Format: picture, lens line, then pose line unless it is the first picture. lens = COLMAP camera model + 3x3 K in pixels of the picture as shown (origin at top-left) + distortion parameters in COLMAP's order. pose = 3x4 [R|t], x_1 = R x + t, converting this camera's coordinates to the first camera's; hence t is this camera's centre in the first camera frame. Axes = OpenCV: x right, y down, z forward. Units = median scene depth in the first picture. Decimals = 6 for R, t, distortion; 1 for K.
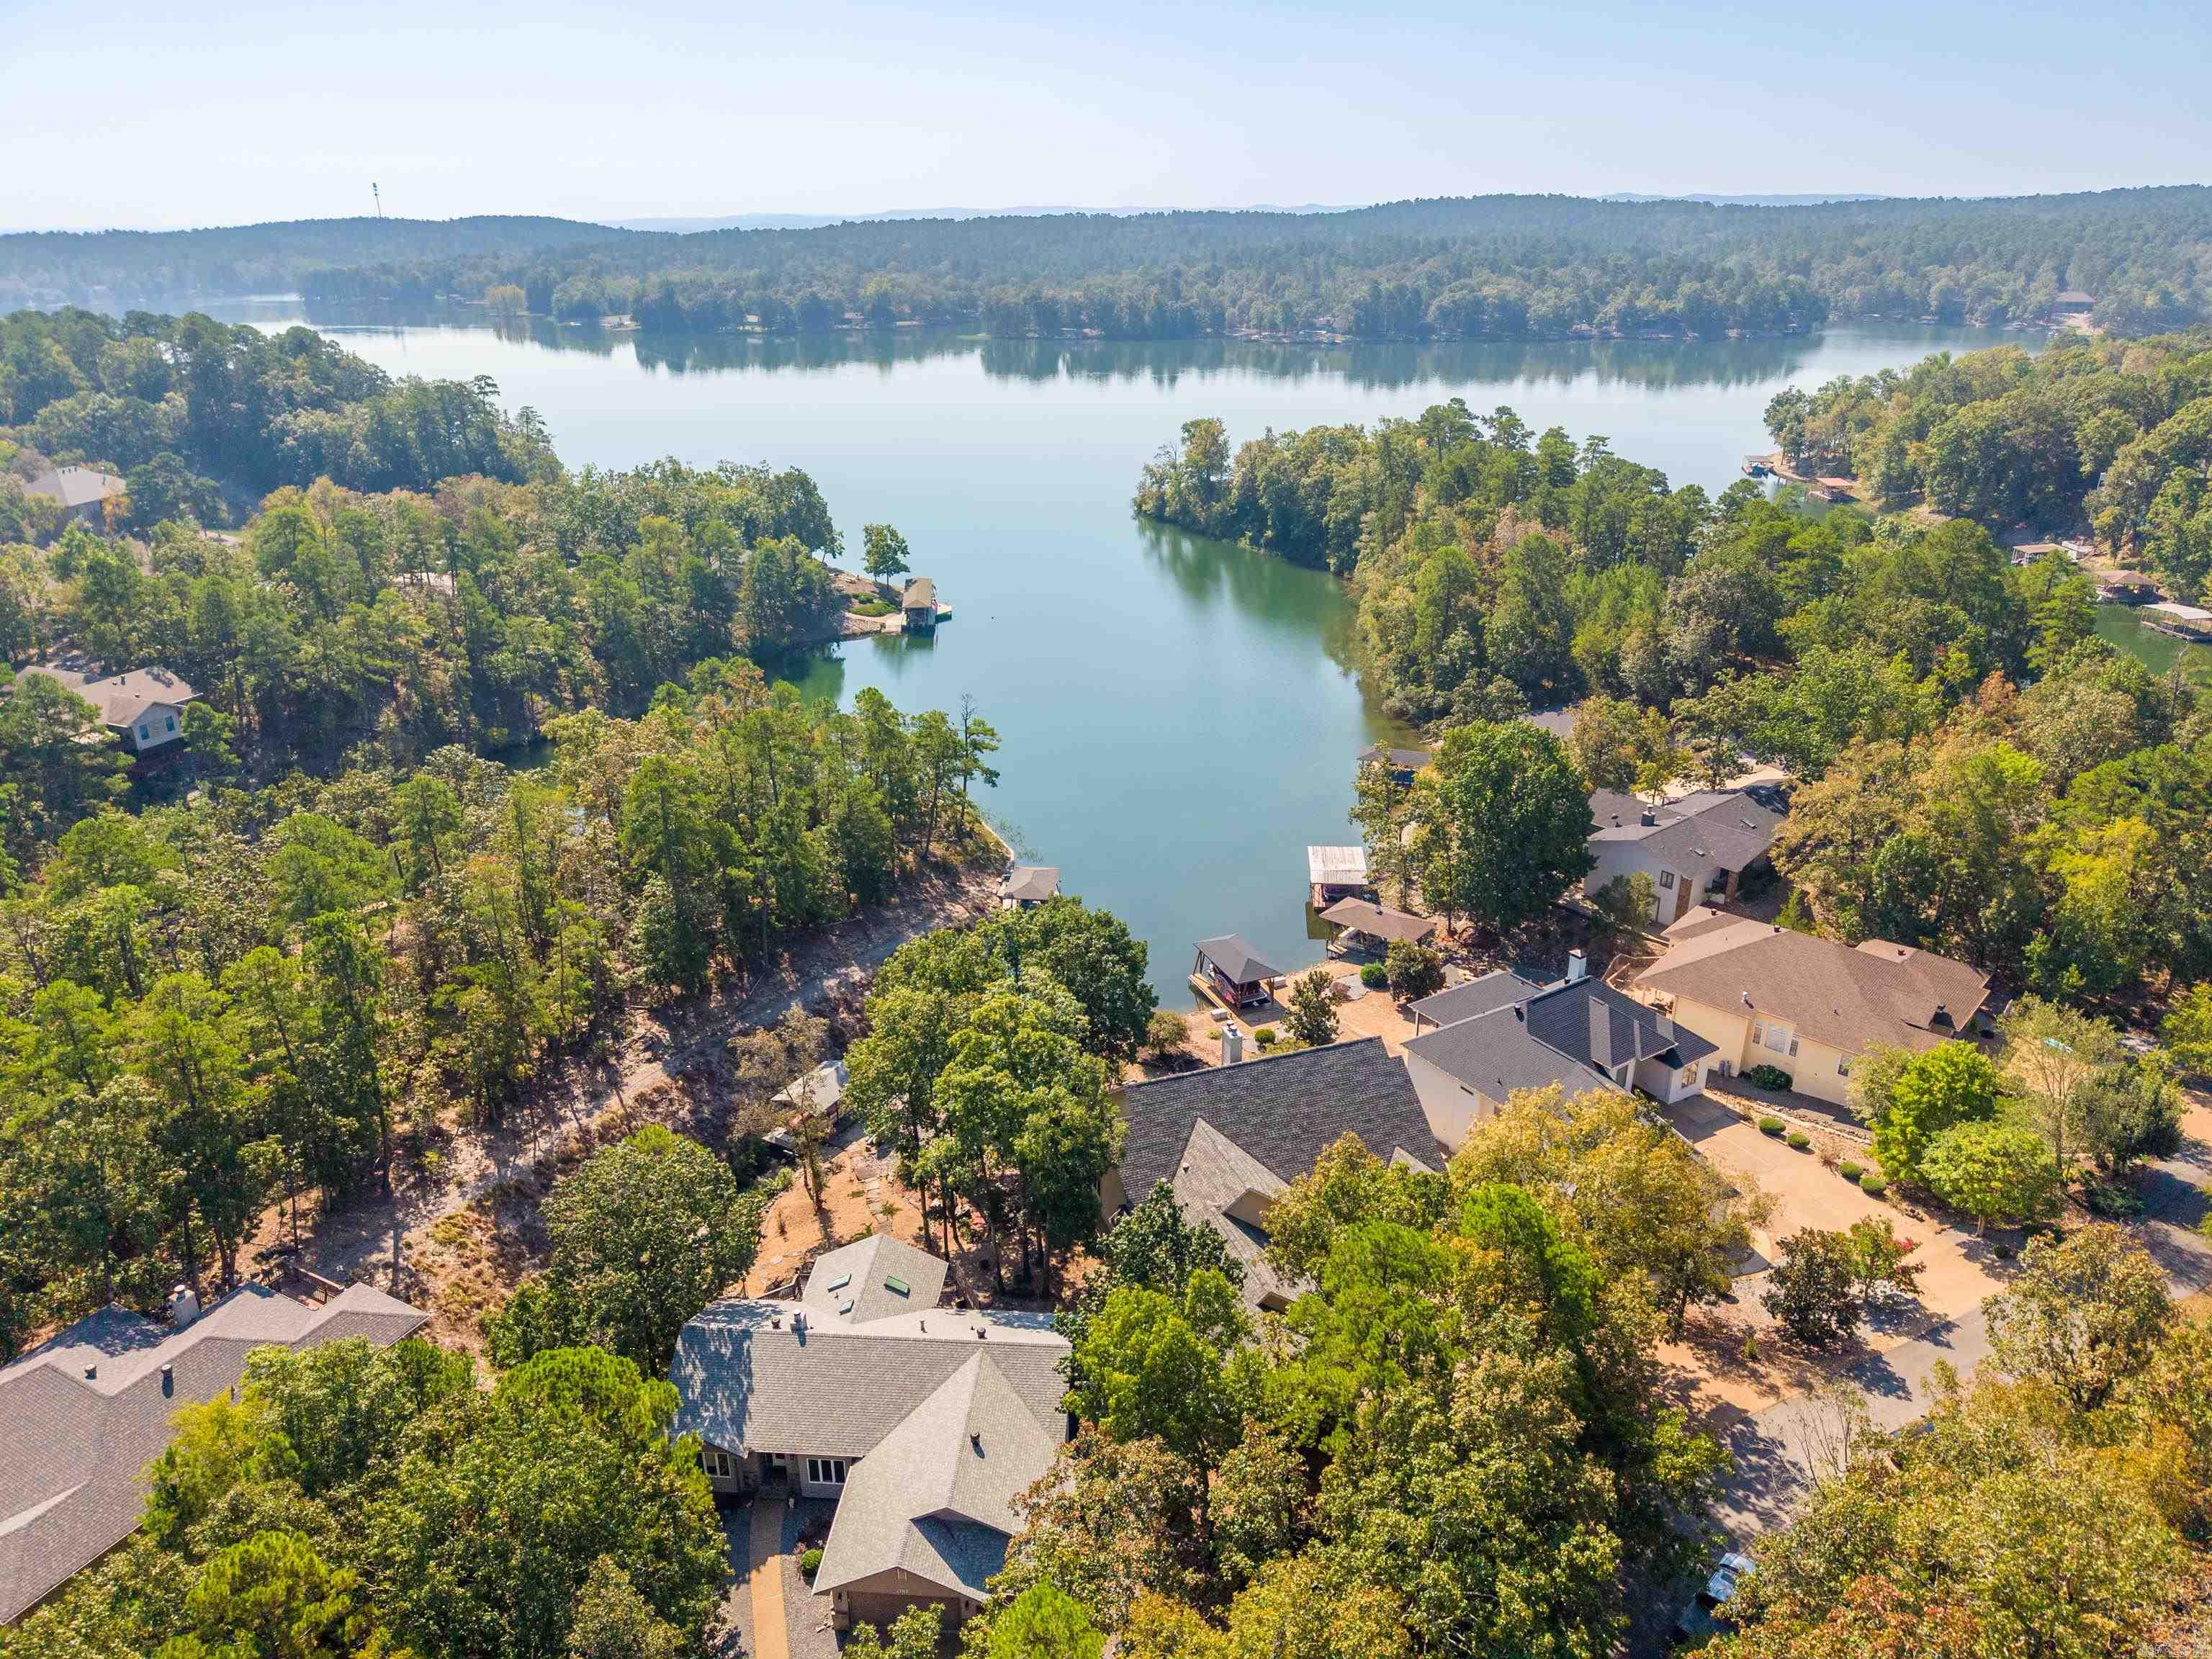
lens RADIAL K [[1552.2, 0, 1106.1], [0, 1552.2, 821.3], [0, 0, 1]] dist [0.028055, -0.023144]
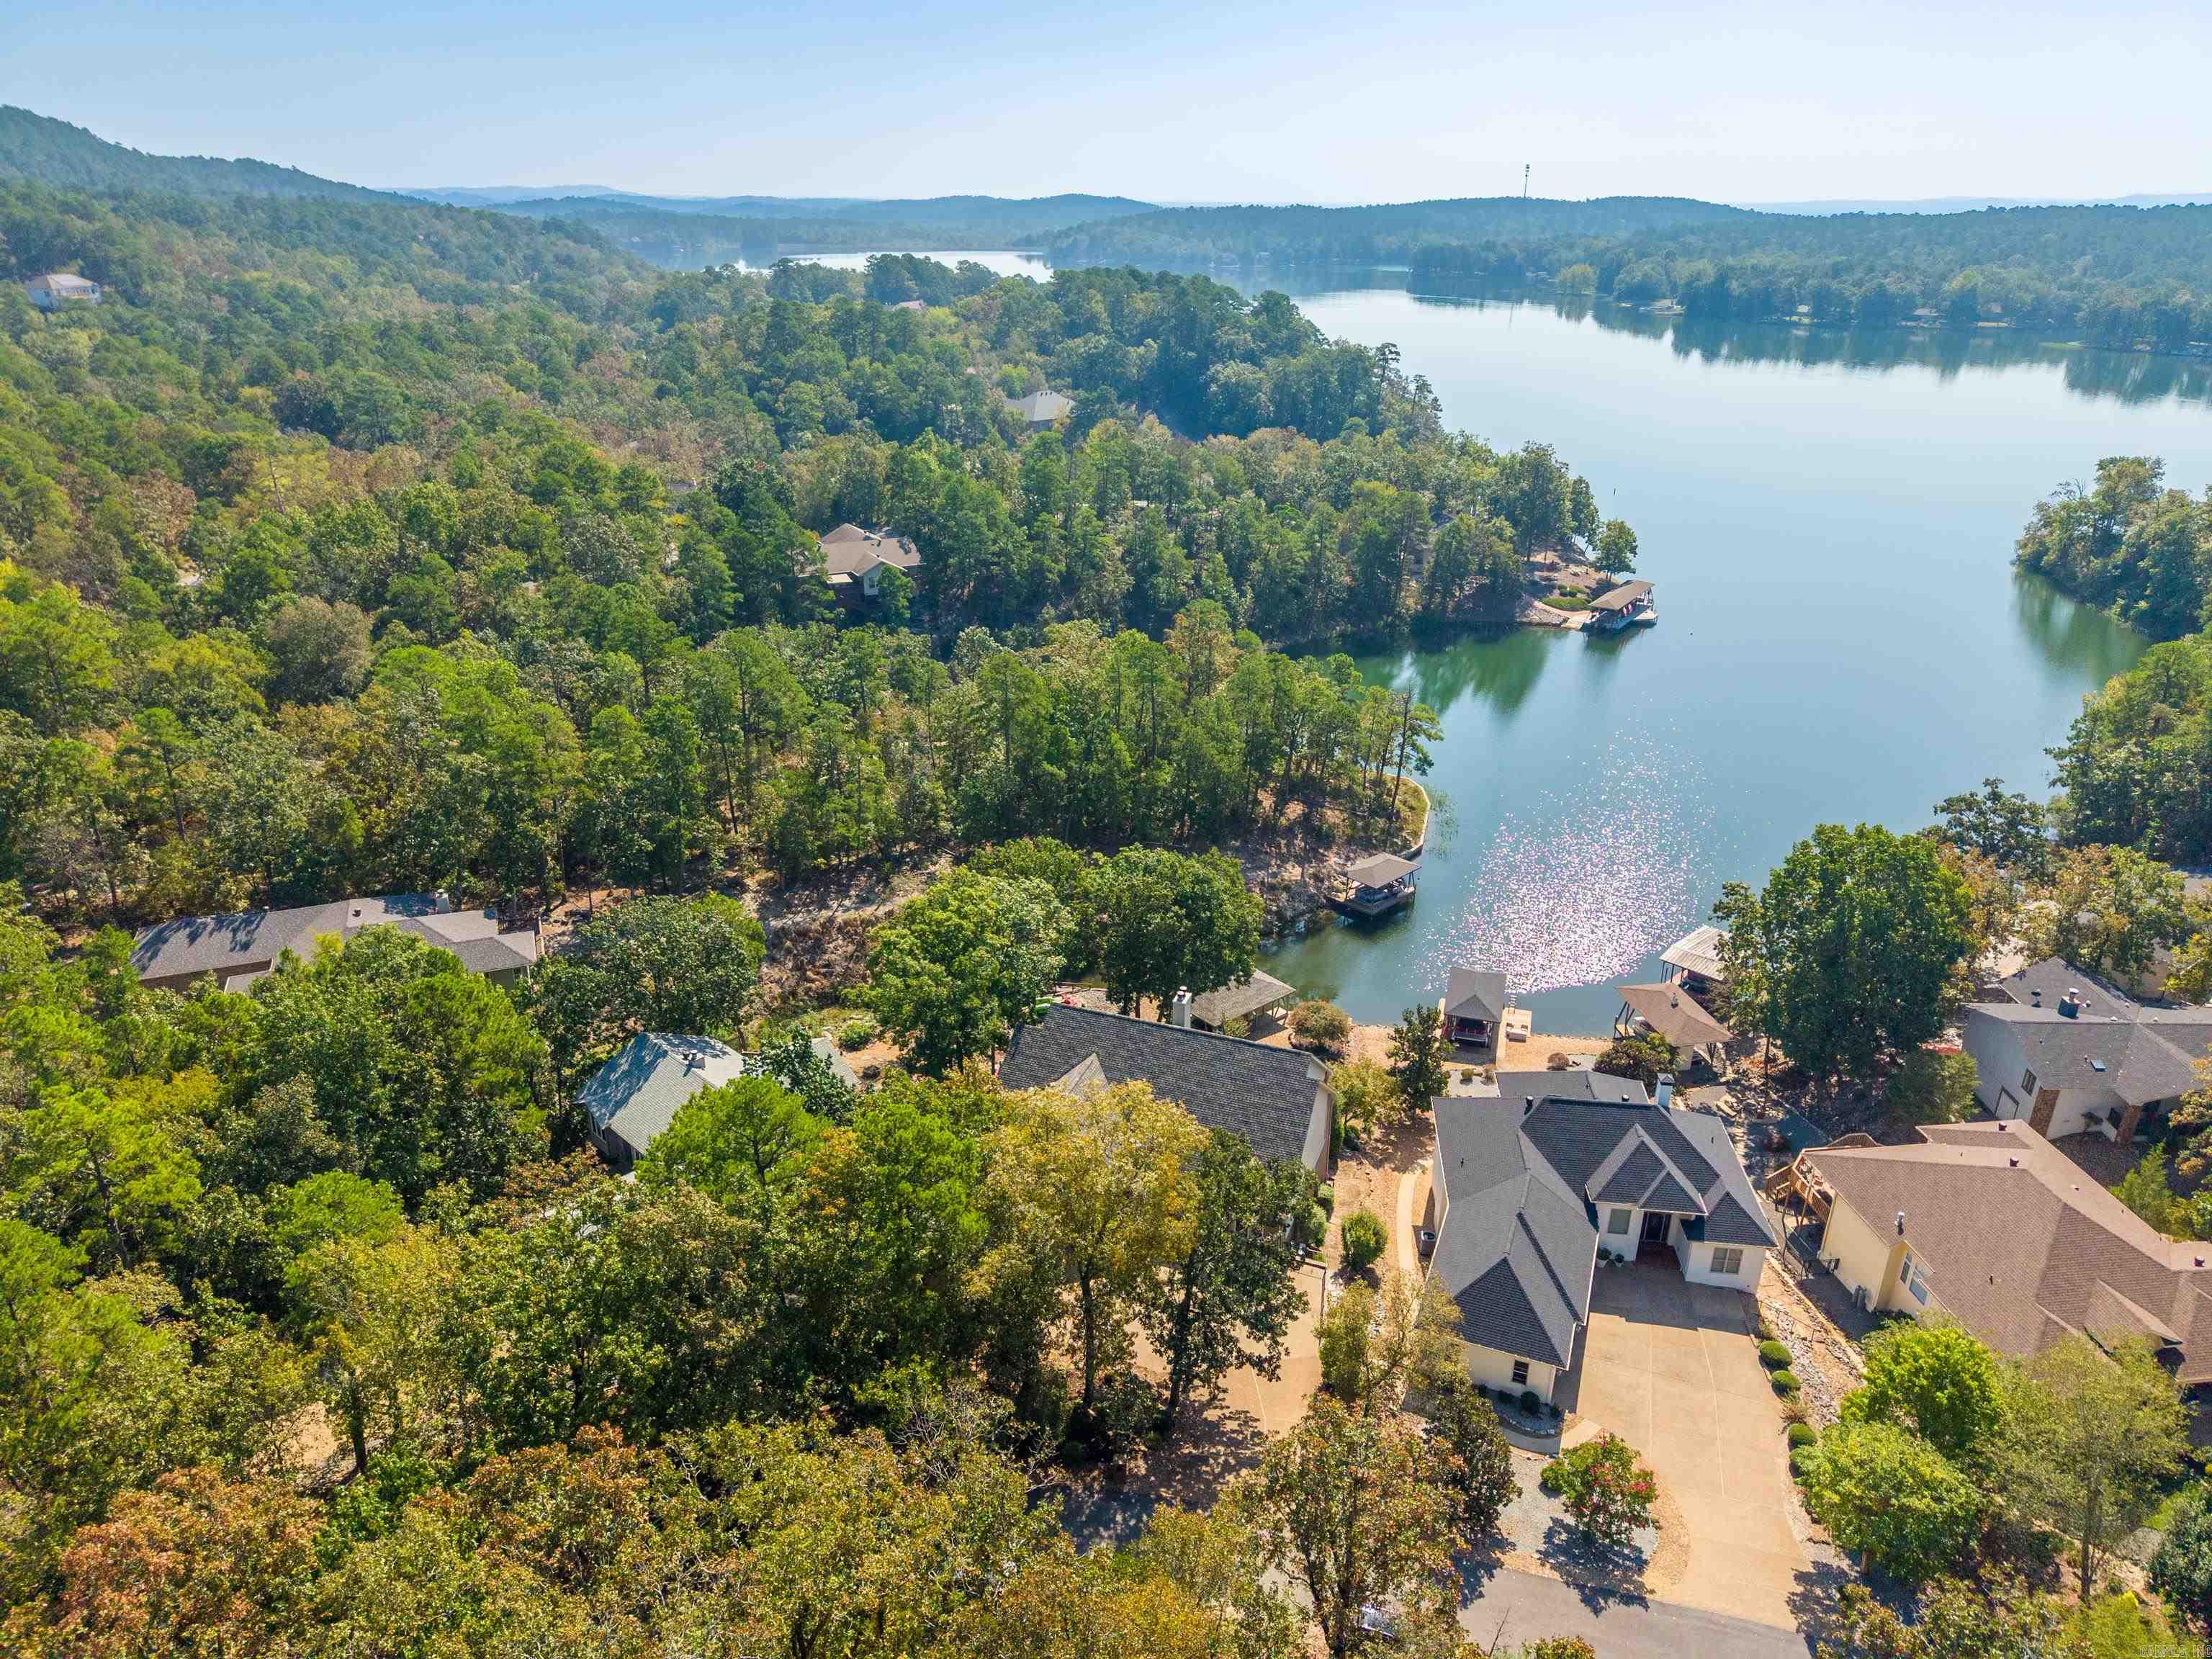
lens RADIAL K [[1552.2, 0, 1099.3], [0, 1552.2, 839.3], [0, 0, 1]] dist [0.028055, -0.023144]
pose [[0.748943, 0.266175, -0.606824, 0.194607], [-0.254278, 0.961110, 0.107748, -0.018518], [0.611905, 0.073605, 0.787499, 0.047122]]
